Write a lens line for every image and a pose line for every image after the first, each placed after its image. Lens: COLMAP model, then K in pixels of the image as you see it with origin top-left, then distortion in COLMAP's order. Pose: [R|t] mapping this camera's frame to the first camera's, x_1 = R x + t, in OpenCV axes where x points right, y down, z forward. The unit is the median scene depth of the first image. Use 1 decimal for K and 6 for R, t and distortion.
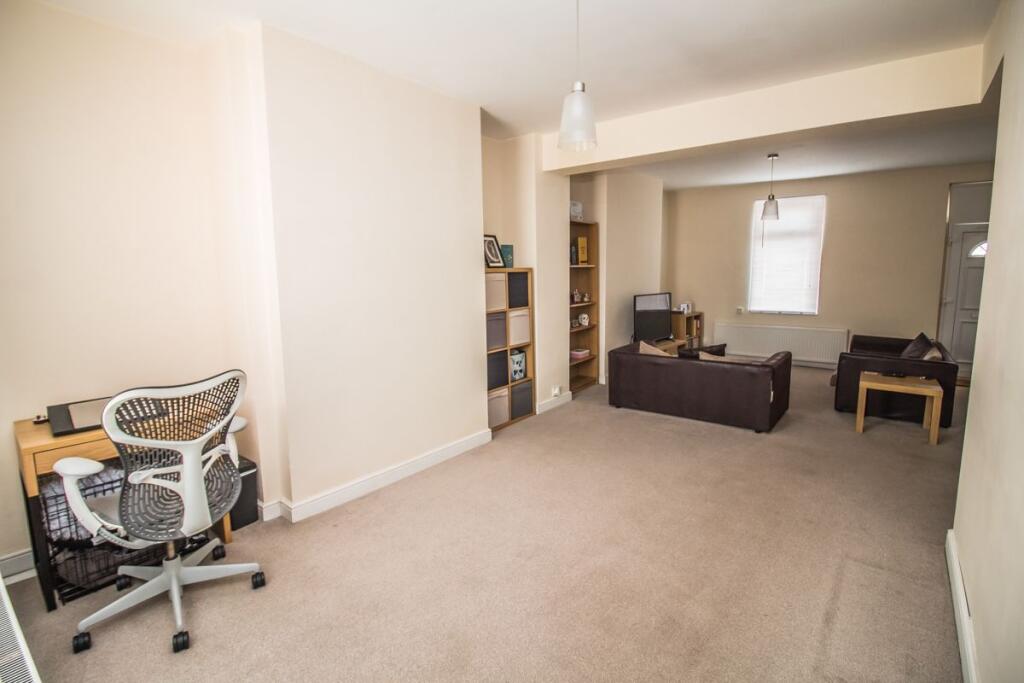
lens RADIAL K [[466.6, 0, 509.1], [0, 466.6, 335.2], [0, 0, 1]] dist [-0.018598, -0.001297]
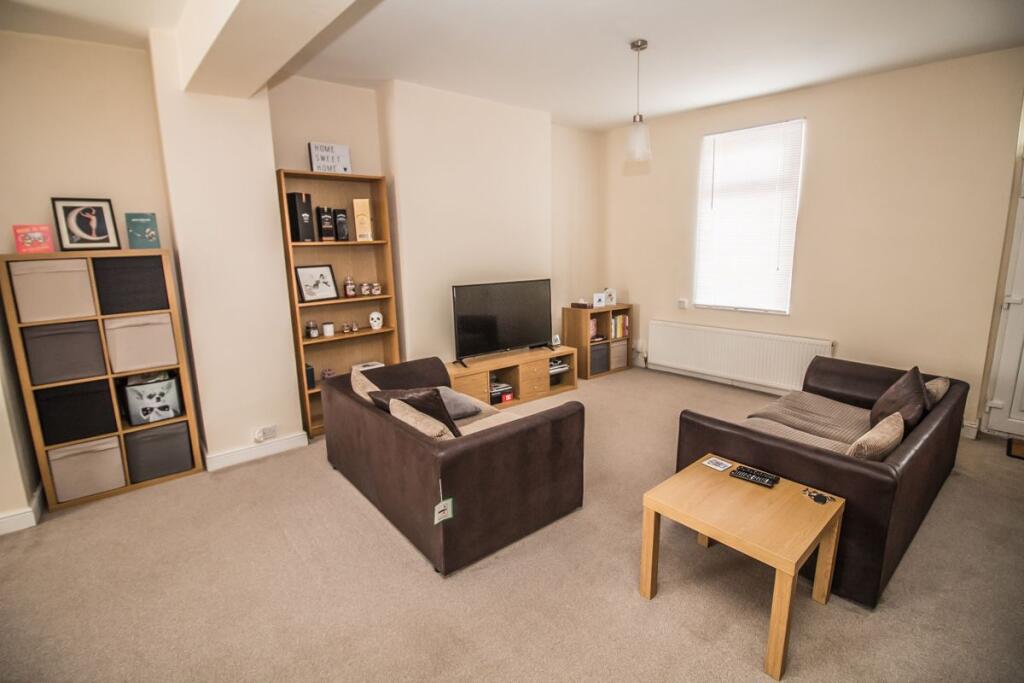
lens RADIAL K [[466.6, 0, 509.9], [0, 466.6, 336.9], [0, 0, 1]] dist [-0.018598, -0.001297]
pose [[0.982260, 0.027536, -0.185491, 0.621949], [-0.016111, 0.997895, 0.062819, -0.071709], [0.186830, -0.058716, 0.980636, 0.463459]]
